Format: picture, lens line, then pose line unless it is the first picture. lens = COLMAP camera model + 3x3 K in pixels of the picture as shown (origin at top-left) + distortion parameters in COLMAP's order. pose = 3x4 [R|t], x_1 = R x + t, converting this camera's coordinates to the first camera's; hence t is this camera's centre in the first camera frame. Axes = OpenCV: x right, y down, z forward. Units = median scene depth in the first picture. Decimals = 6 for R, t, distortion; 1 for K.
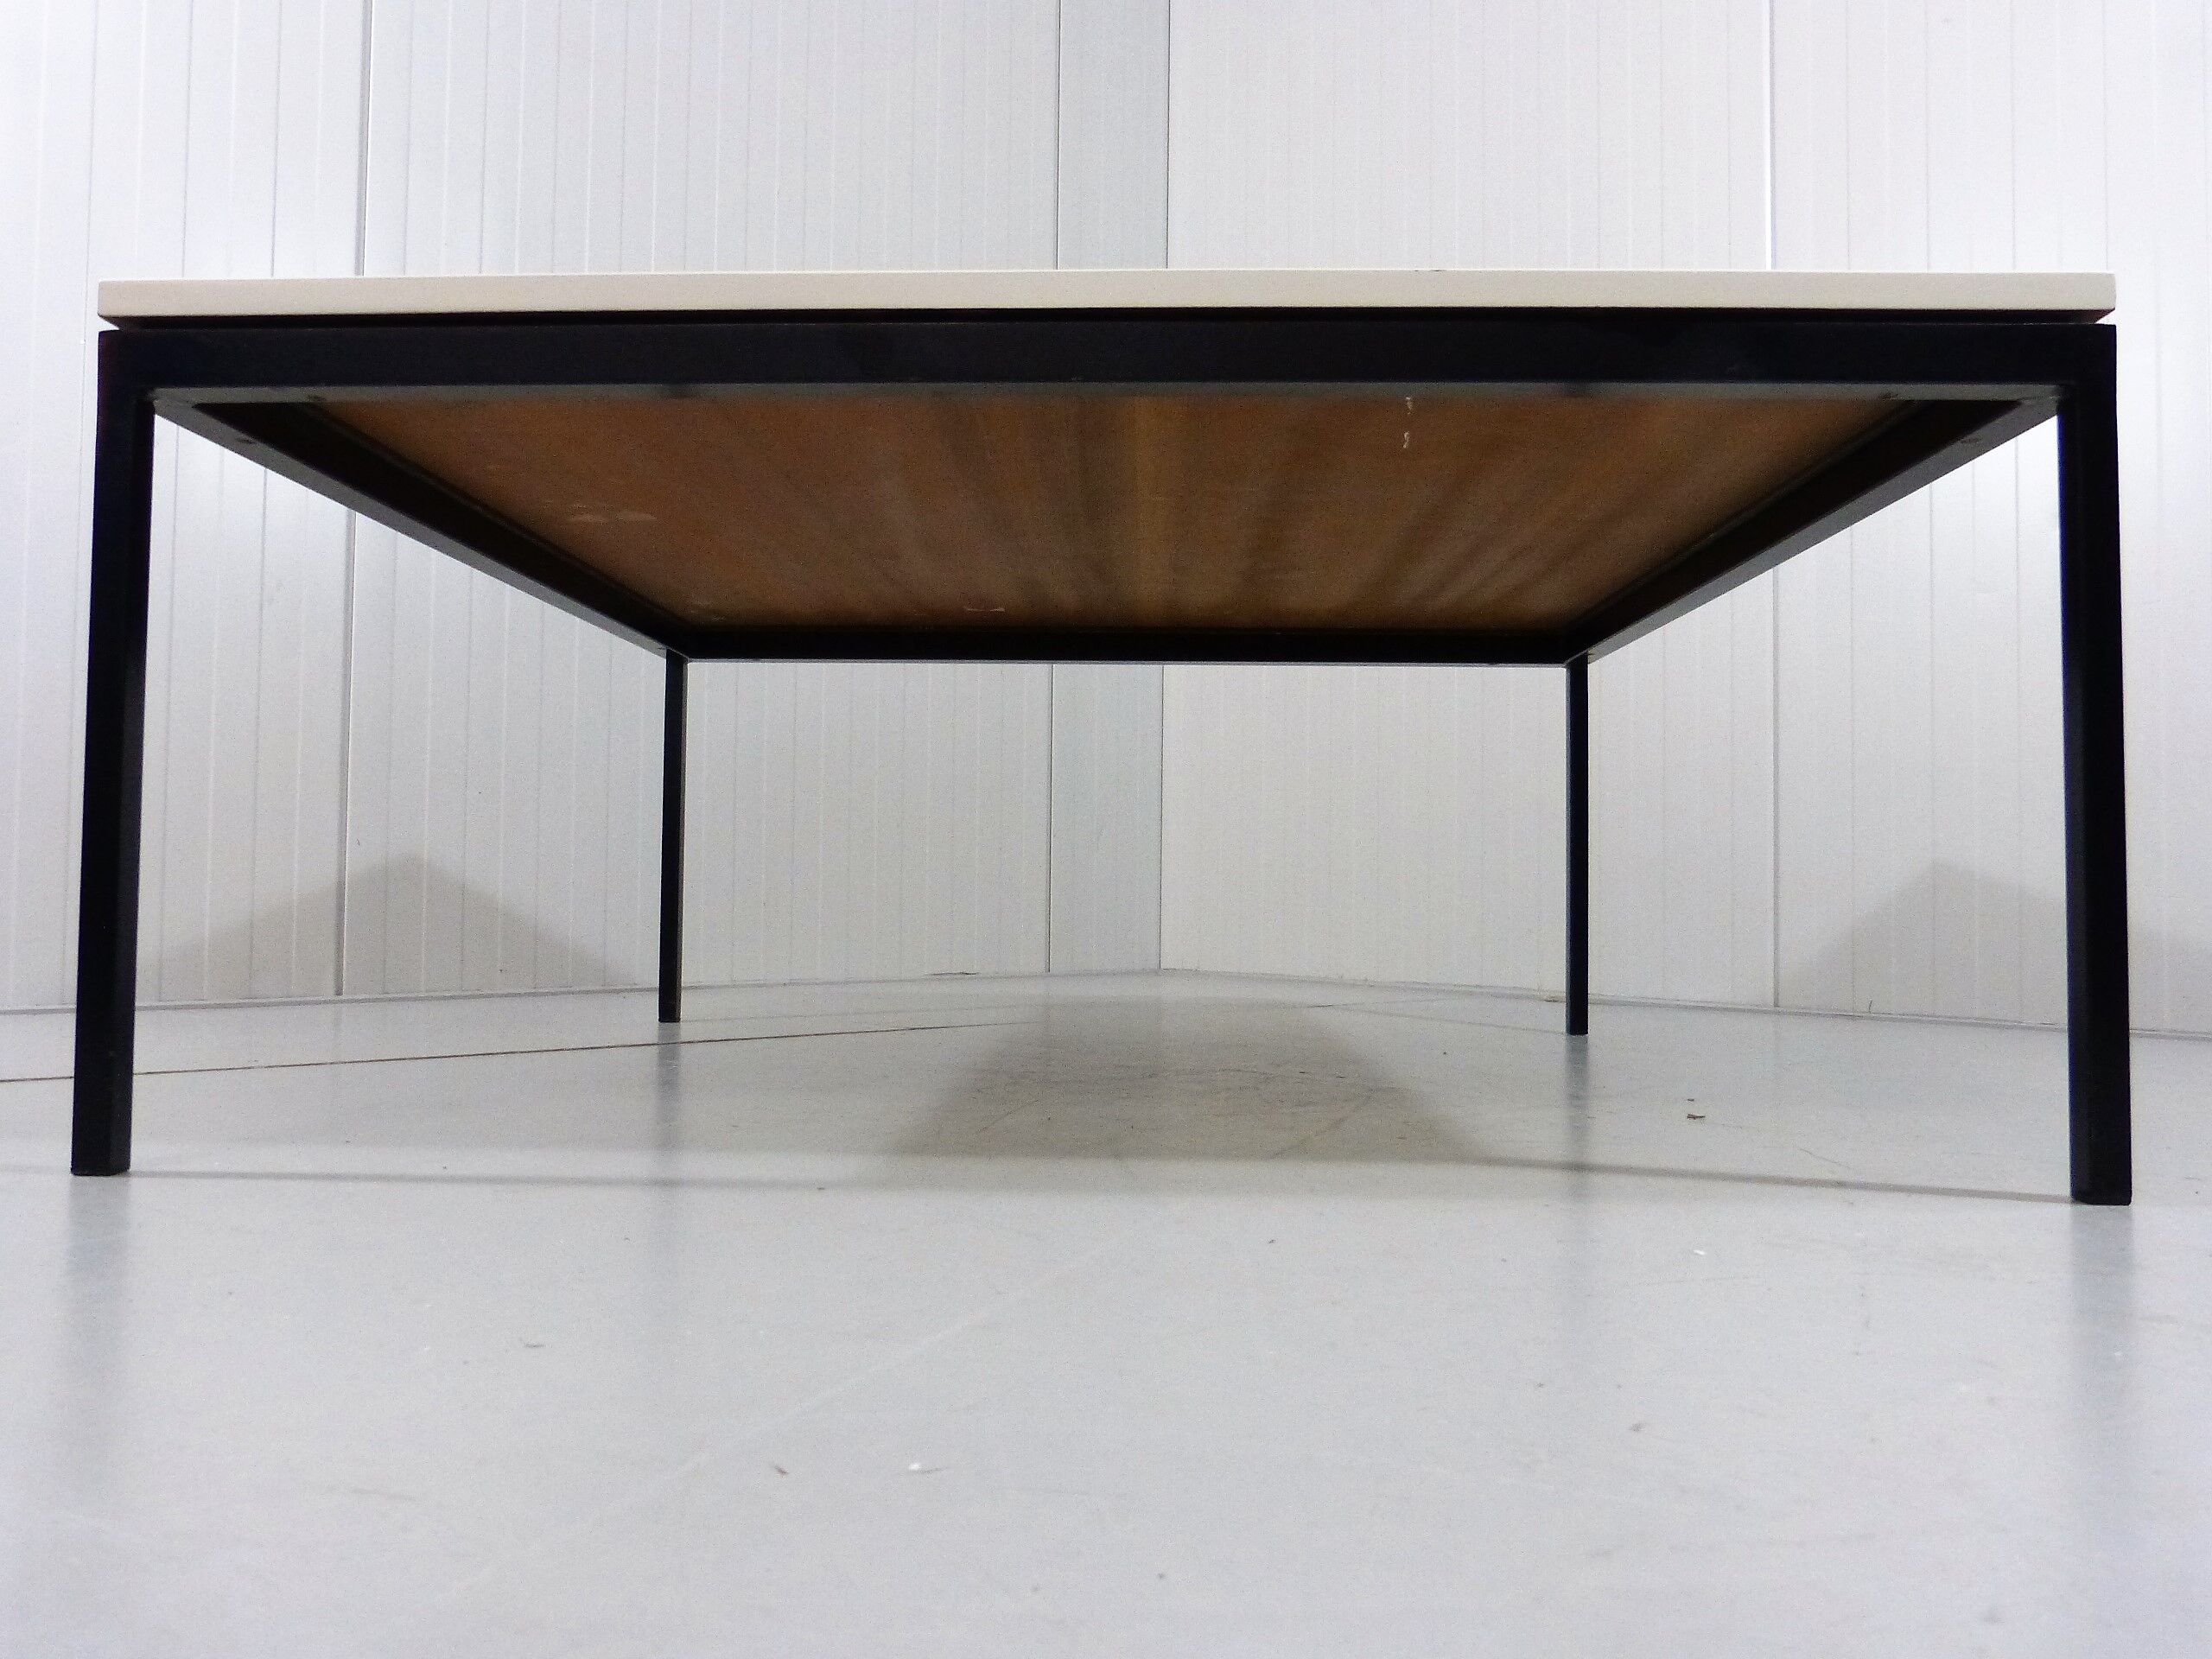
lens RADIAL K [[1644.2, 0, 1106.0], [0, 1644.2, 829.5], [0, 0, 1]] dist [-0.030834, 0.002201]
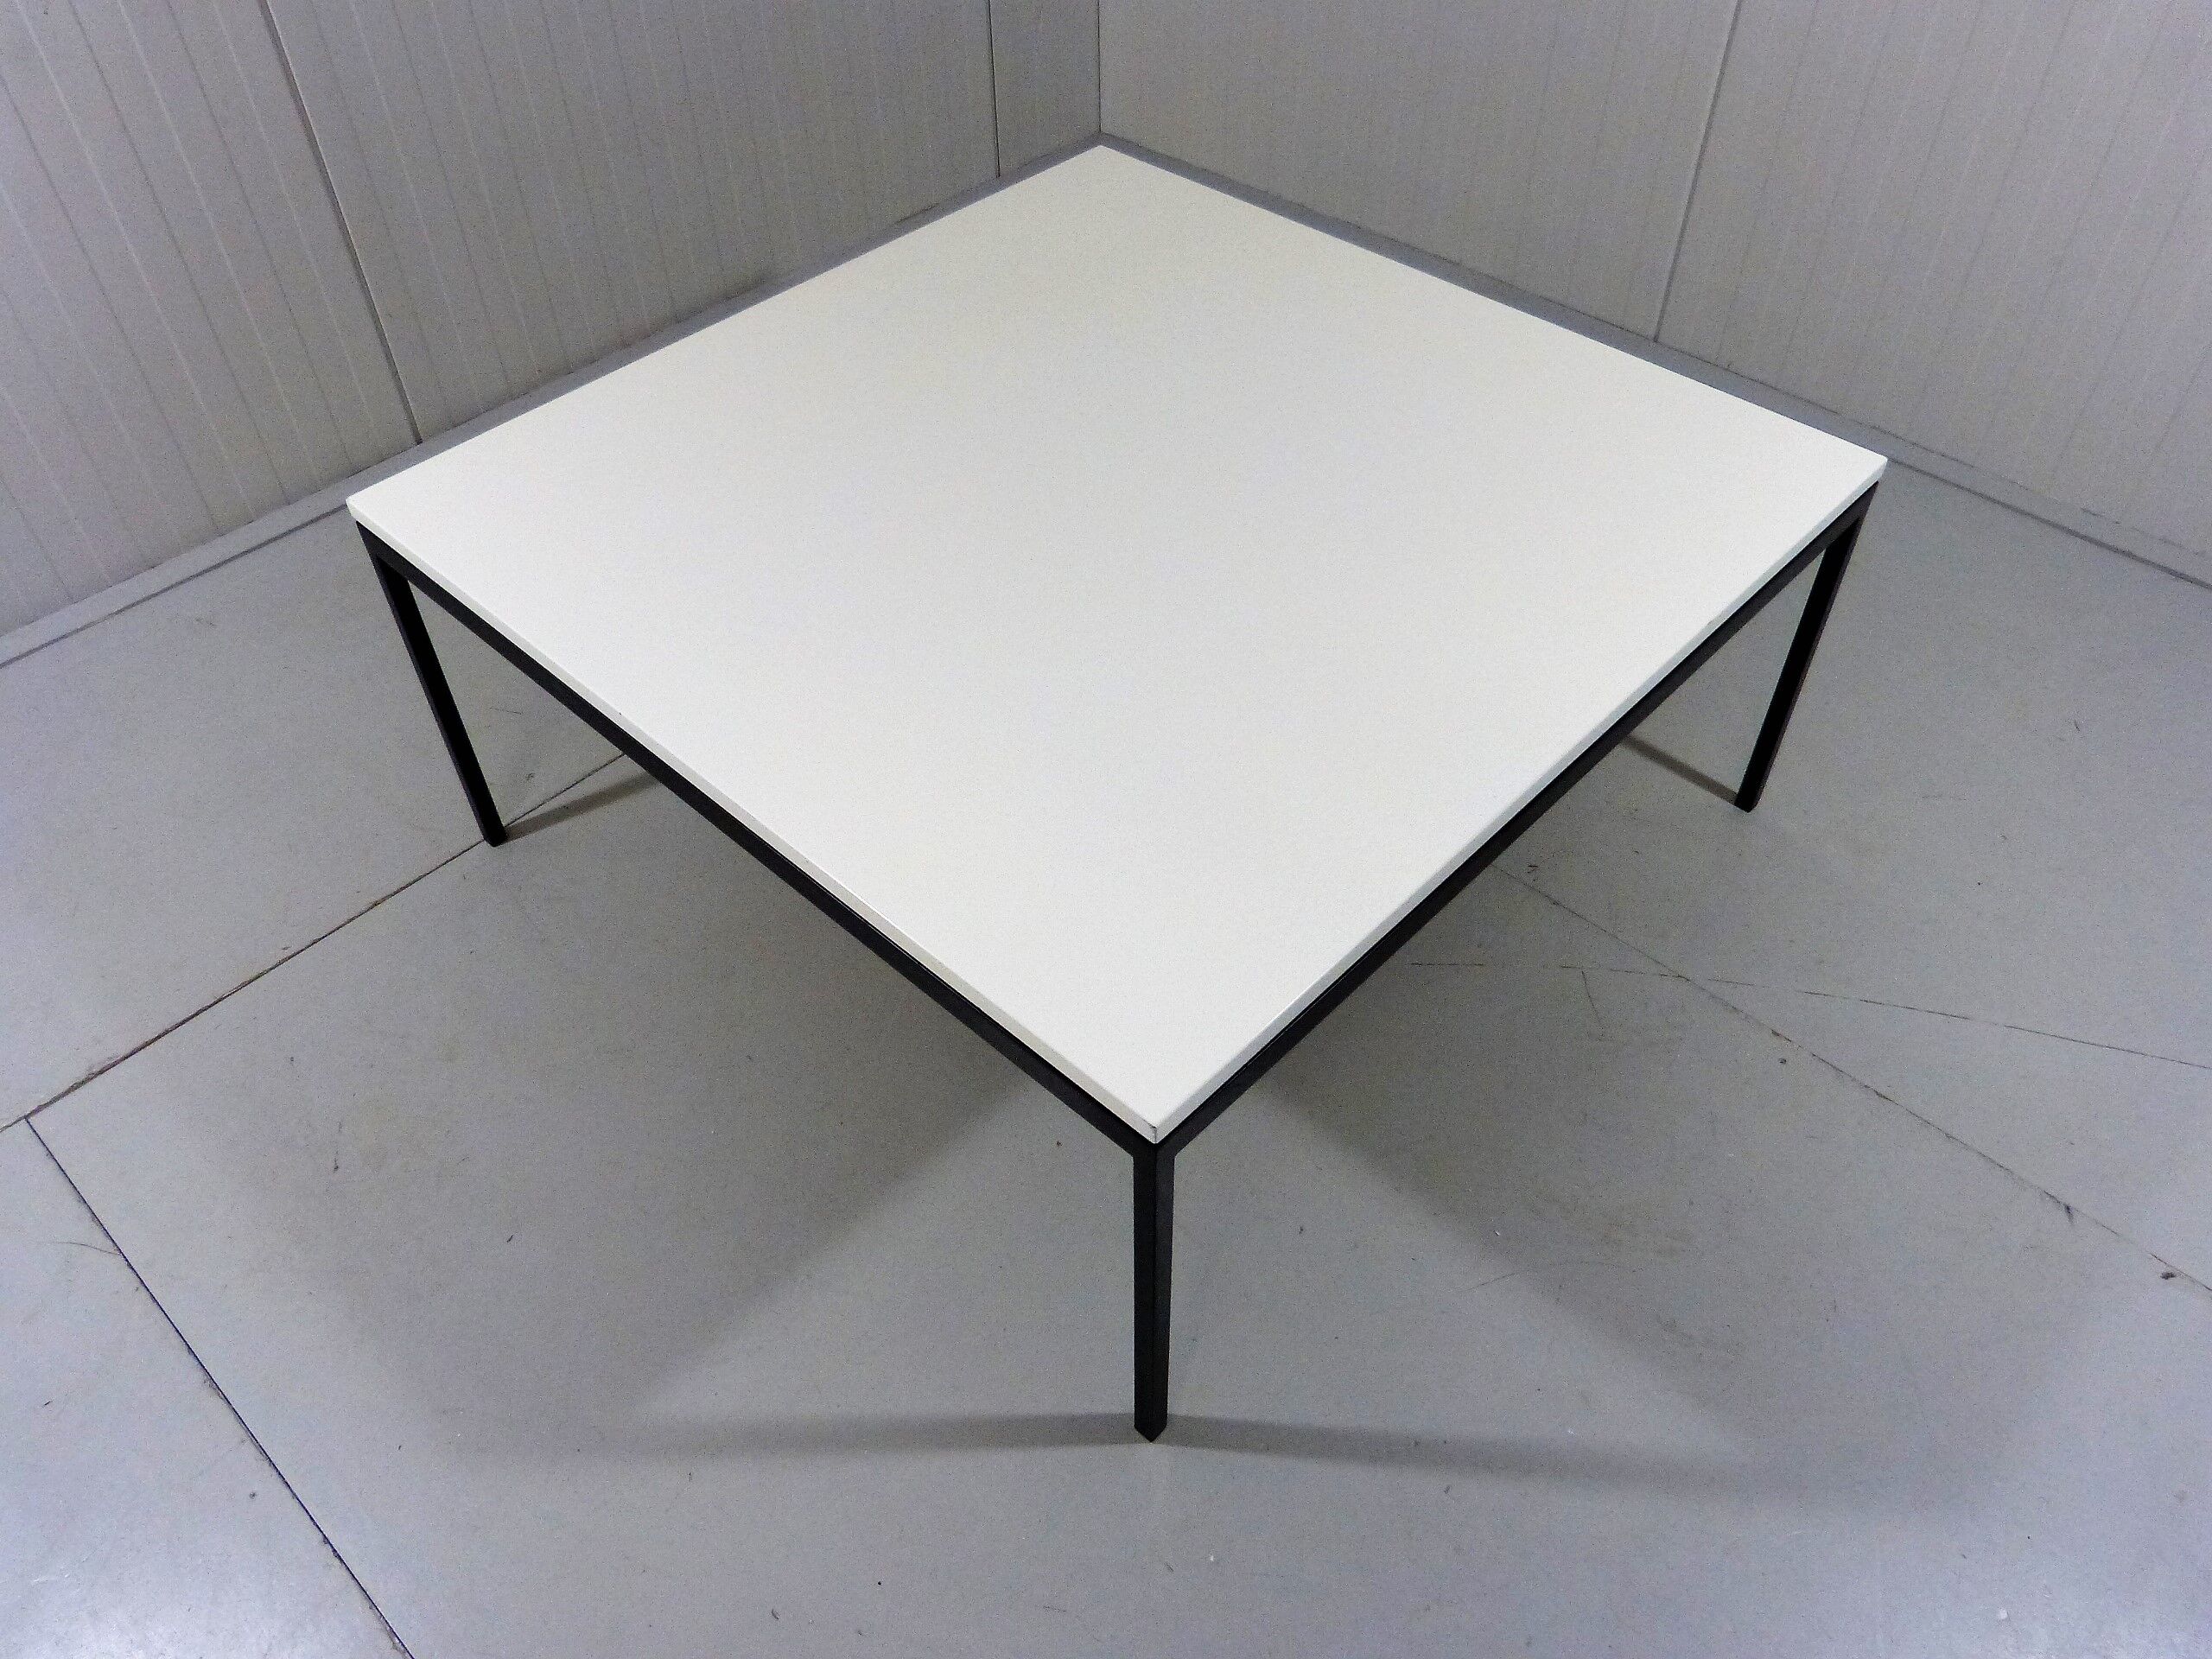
lens RADIAL K [[1644.2, 0, 1106.0], [0, 1644.2, 829.5], [0, 0, 1]] dist [-0.030834, 0.002201]
pose [[0.995448, -0.082774, 0.047236, -0.068911], [0.020208, 0.667694, 0.744161, -0.558214], [-0.093137, -0.739820, 0.666328, -0.003352]]
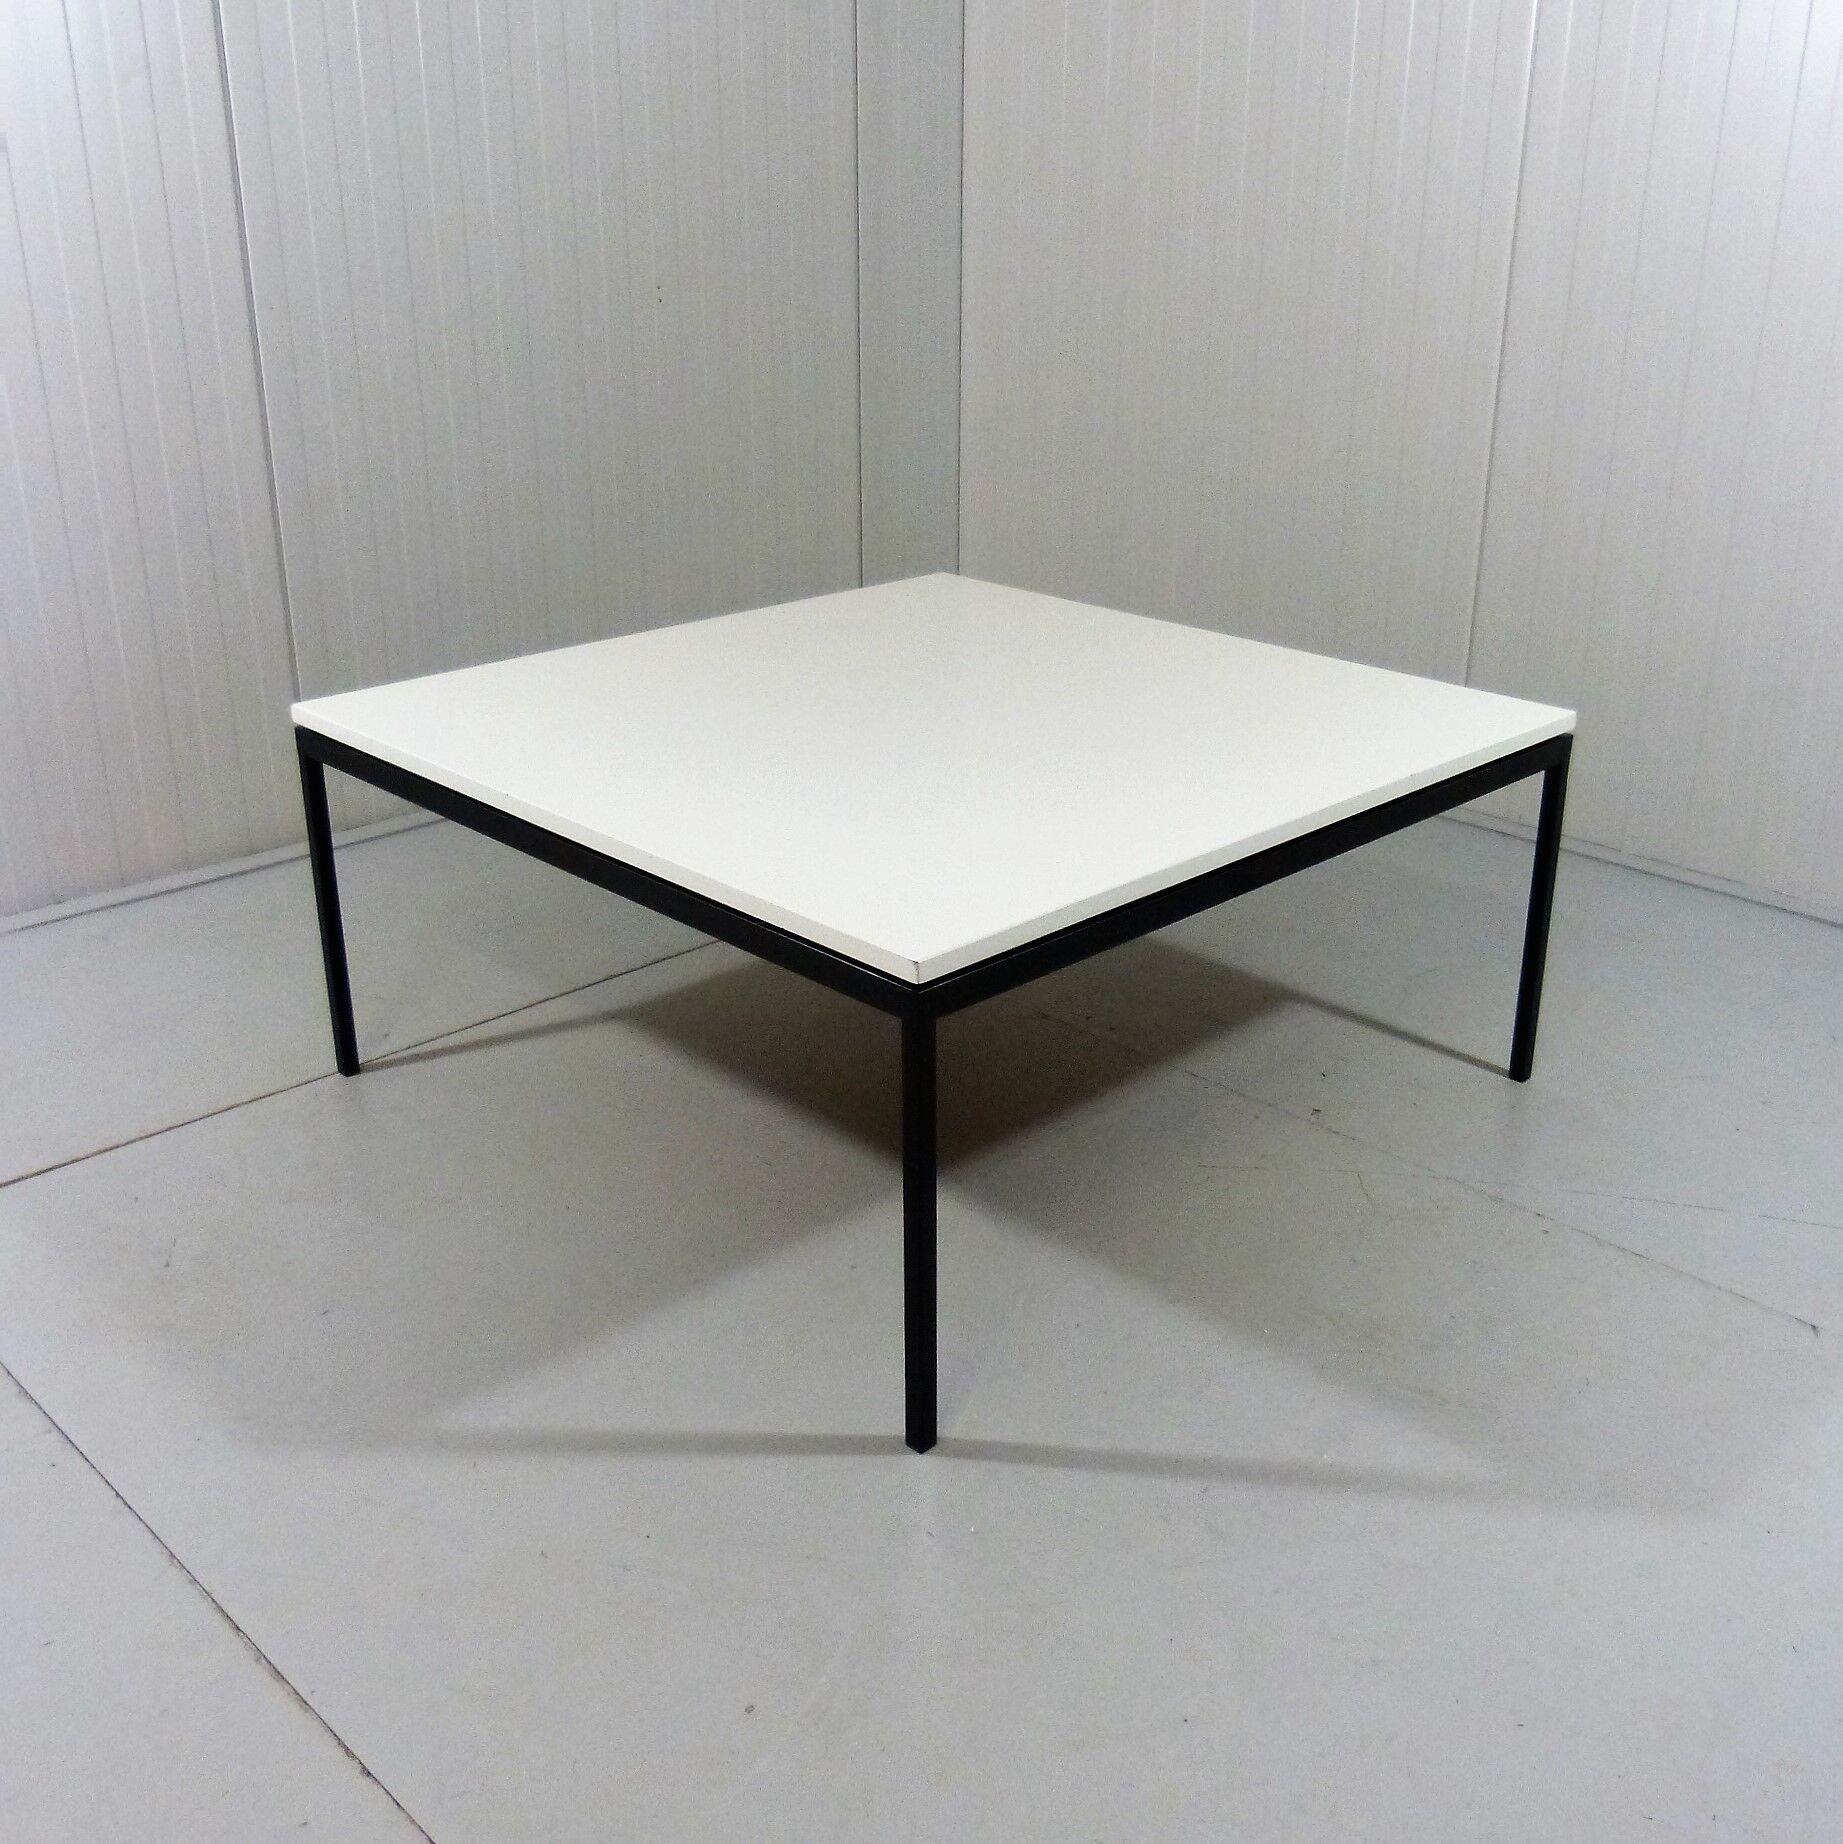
lens RADIAL K [[1908.9, 0, 977.5], [0, 1908.9, 876.1], [0, 0, 1]] dist [-0.050078, 0.023809]
pose [[0.997483, -0.027681, 0.065277, -0.061724], [-0.000175, 0.919676, 0.392679, -0.439136], [-0.070903, -0.391702, 0.917356, -0.371672]]
